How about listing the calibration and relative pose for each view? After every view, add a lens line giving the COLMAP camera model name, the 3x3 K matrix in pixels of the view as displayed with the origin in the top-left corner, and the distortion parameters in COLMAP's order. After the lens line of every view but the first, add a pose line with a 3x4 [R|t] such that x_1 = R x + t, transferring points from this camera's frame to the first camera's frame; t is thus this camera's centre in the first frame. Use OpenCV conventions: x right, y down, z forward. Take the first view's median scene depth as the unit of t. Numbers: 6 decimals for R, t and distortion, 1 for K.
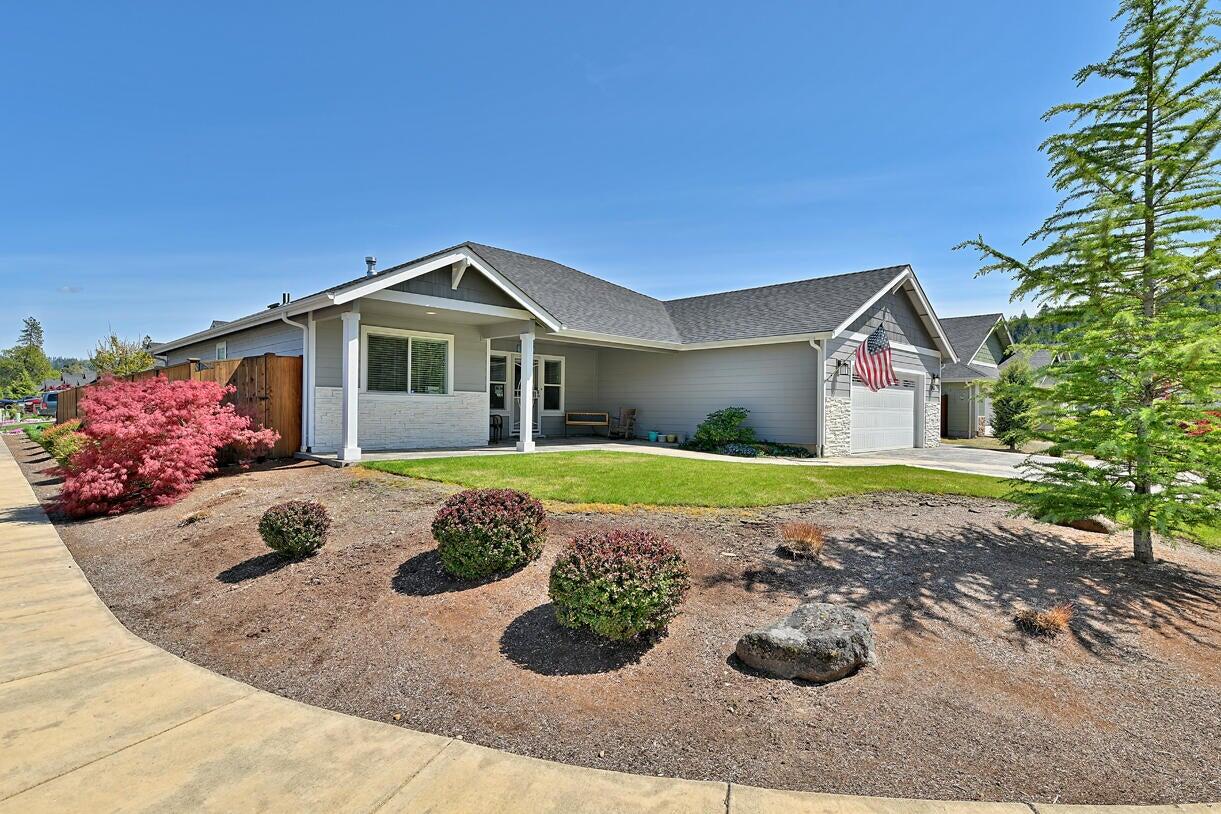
lens RADIAL K [[611.8, 0, 610.5], [0, 611.8, 407.0], [0, 0, 1]] dist [-0.000863, -0.000781]
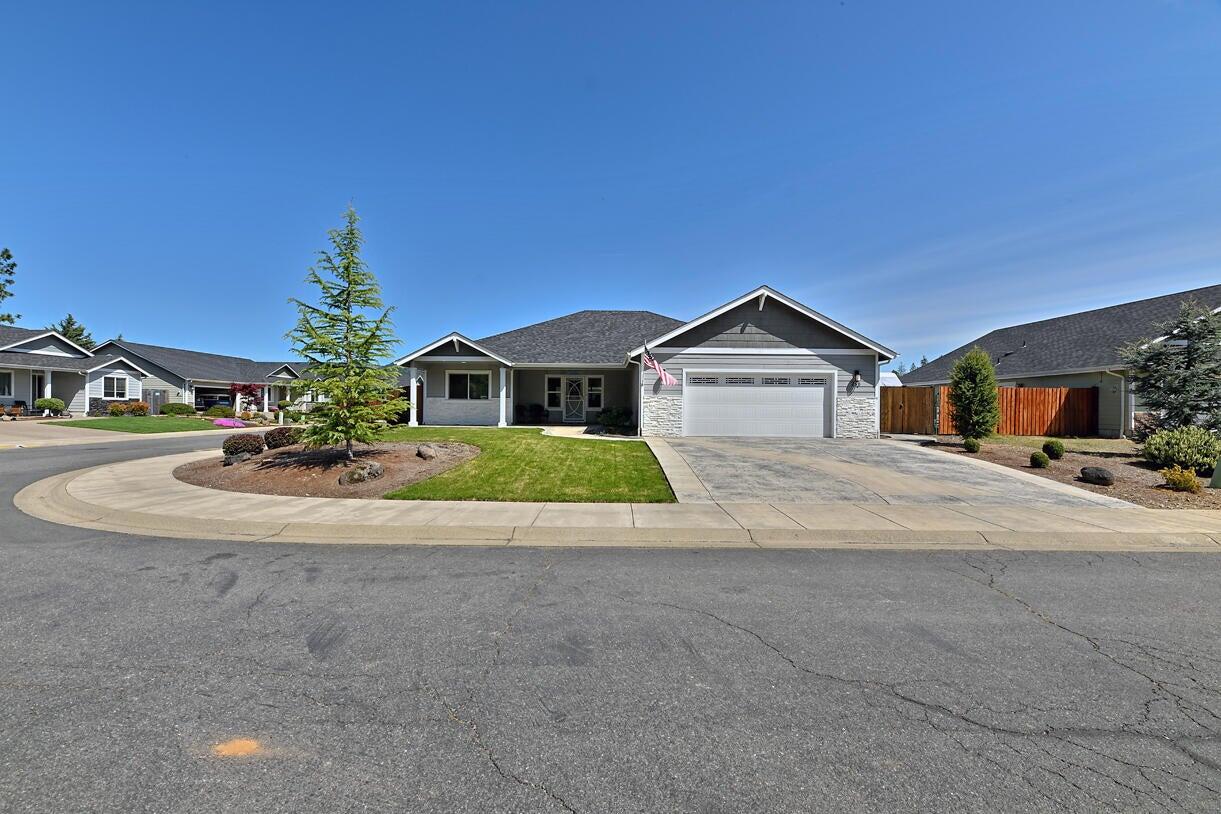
lens RADIAL K [[492.1, 0, 610.5], [0, 492.1, 407.0], [0, 0, 1]] dist [0.001171, 0.000122]
pose [[0.717759, -0.010273, -0.696215, 1.214334], [0.005677, 0.999944, -0.008903, 0.022754], [0.696268, 0.002438, 0.717778, 0.095667]]
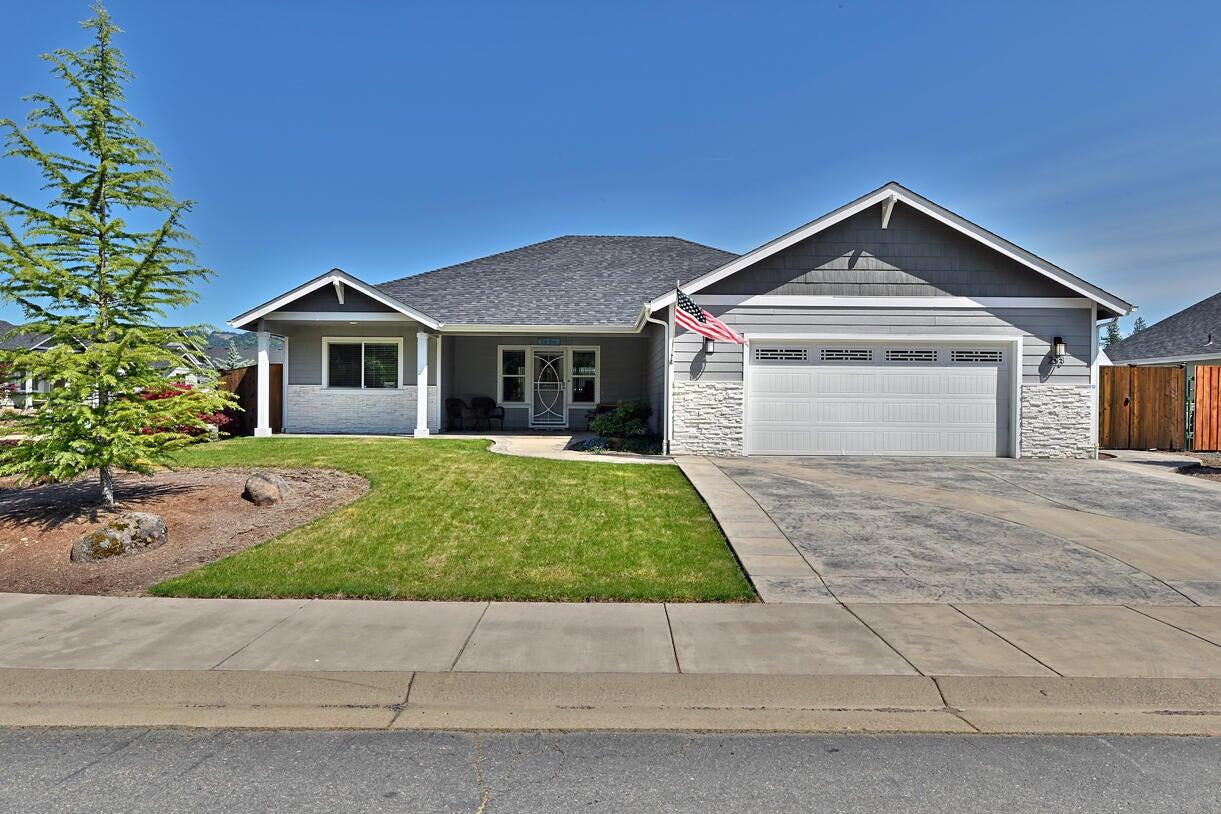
lens RADIAL K [[786.9, 0, 610.5], [0, 786.9, 407.0], [0, 0, 1]] dist [0.015539, -0.000095]
pose [[0.720877, -0.004256, -0.693050, 1.106856], [0.005286, 0.999986, -0.000642, 0.019044], [0.693043, -0.003201, 0.720889, 0.192678]]
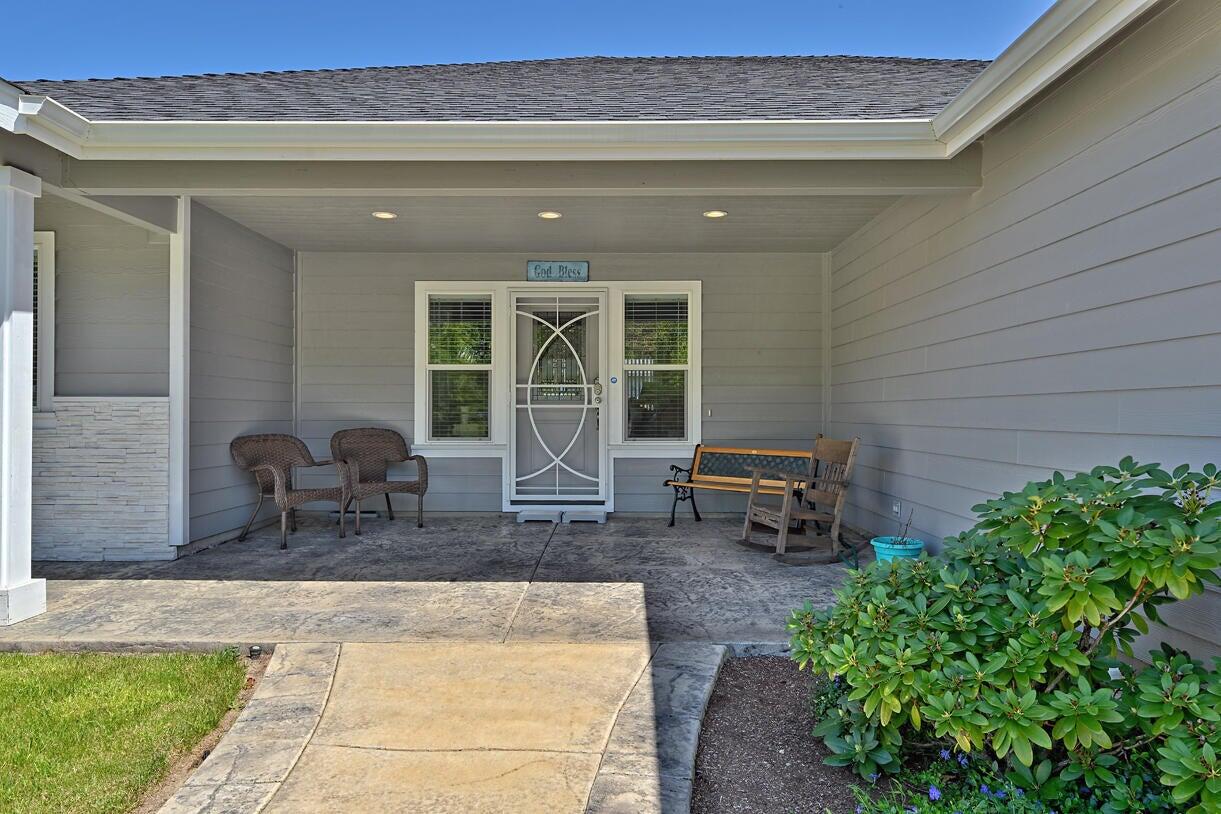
lens RADIAL K [[786.9, 0, 610.5], [0, 786.9, 407.0], [0, 0, 1]] dist [0.015539, -0.000095]
pose [[0.705388, -0.015152, -0.708660, 0.281222], [0.011210, 0.999885, -0.010221, -0.012699], [0.708733, -0.000735, 0.705476, 0.935724]]
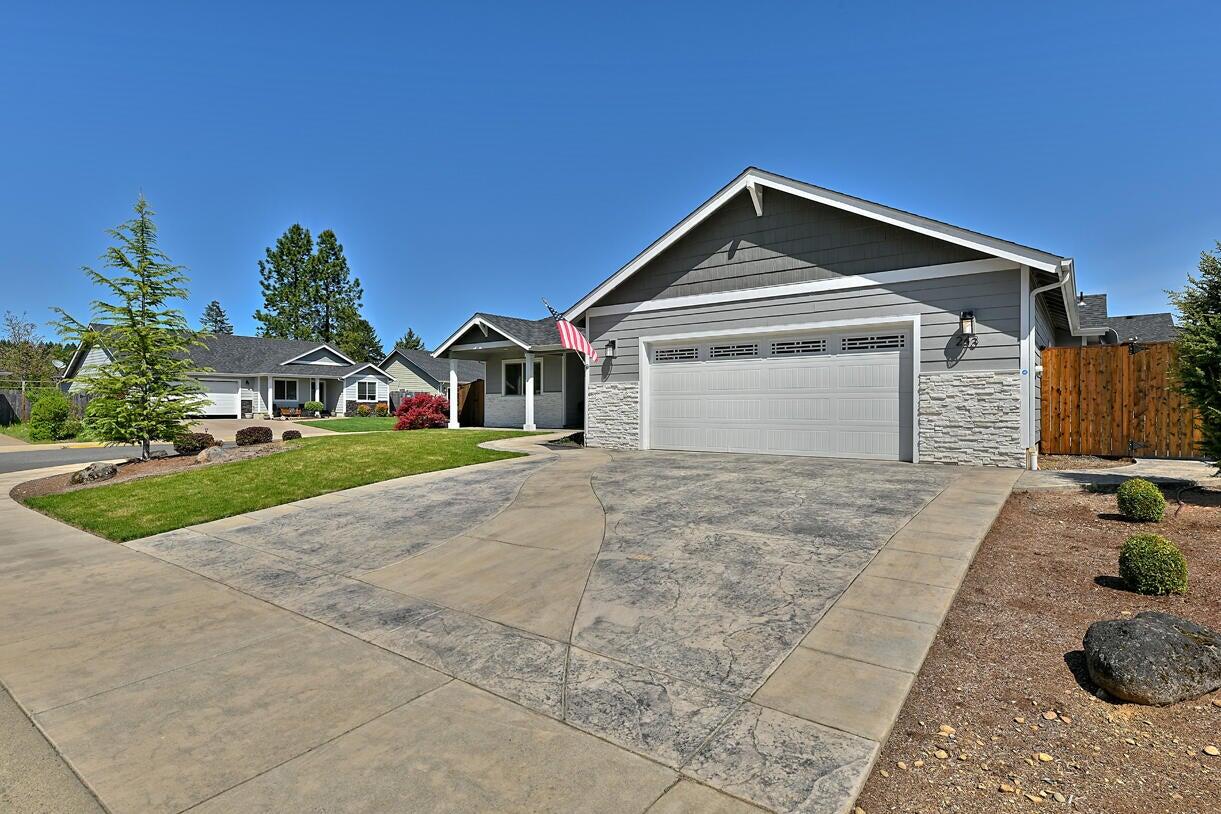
lens RADIAL K [[645.3, 0, 610.5], [0, 645.3, 407.0], [0, 0, 1]] dist [0.002441, -0.000257]
pose [[0.134564, -0.013340, -0.990815, 1.454881], [0.009980, 0.999877, -0.012107, 0.034647], [0.990855, -0.008259, 0.134680, 0.970454]]
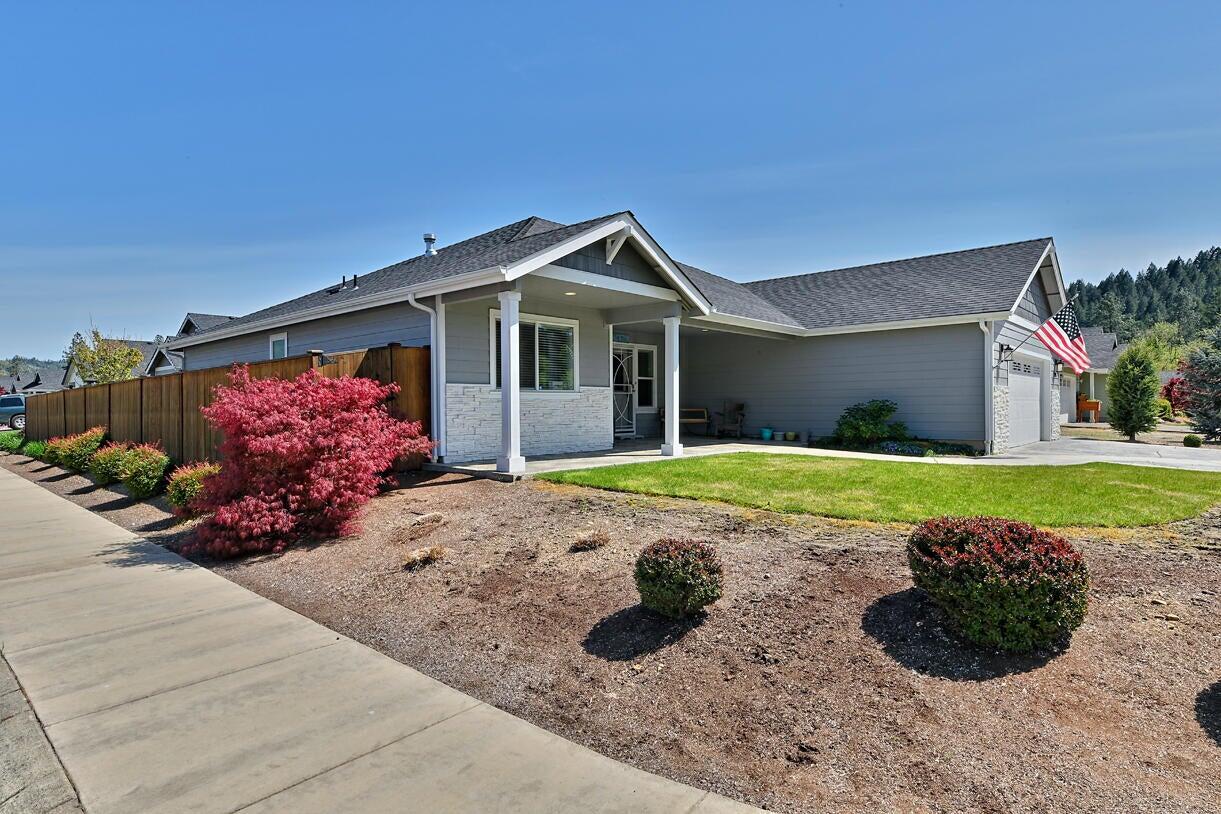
lens RADIAL K [[645.3, 0, 610.5], [0, 645.3, 407.0], [0, 0, 1]] dist [0.002441, -0.000257]
pose [[0.998901, -0.017929, 0.043310, -0.259866], [0.017570, 0.999808, 0.008650, -0.004285], [-0.043457, -0.007880, 0.999024, 0.102767]]
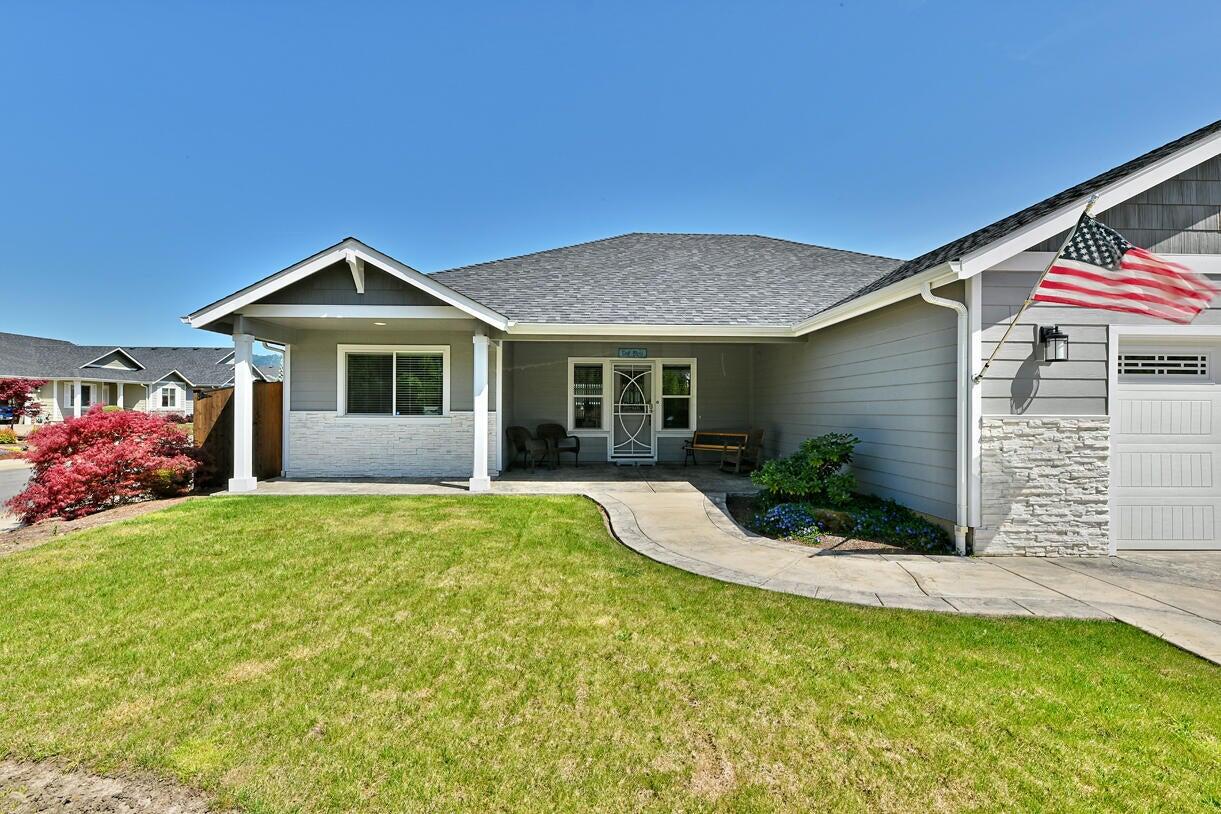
lens RADIAL K [[587.7, 0, 610.5], [0, 587.7, 407.0], [0, 0, 1]] dist [-0.002223, -0.000037]
pose [[0.742387, -0.011779, -0.669868, 0.470780], [0.008032, 0.999930, -0.008681, -0.023409], [0.669923, 0.001064, 0.742430, 0.557771]]
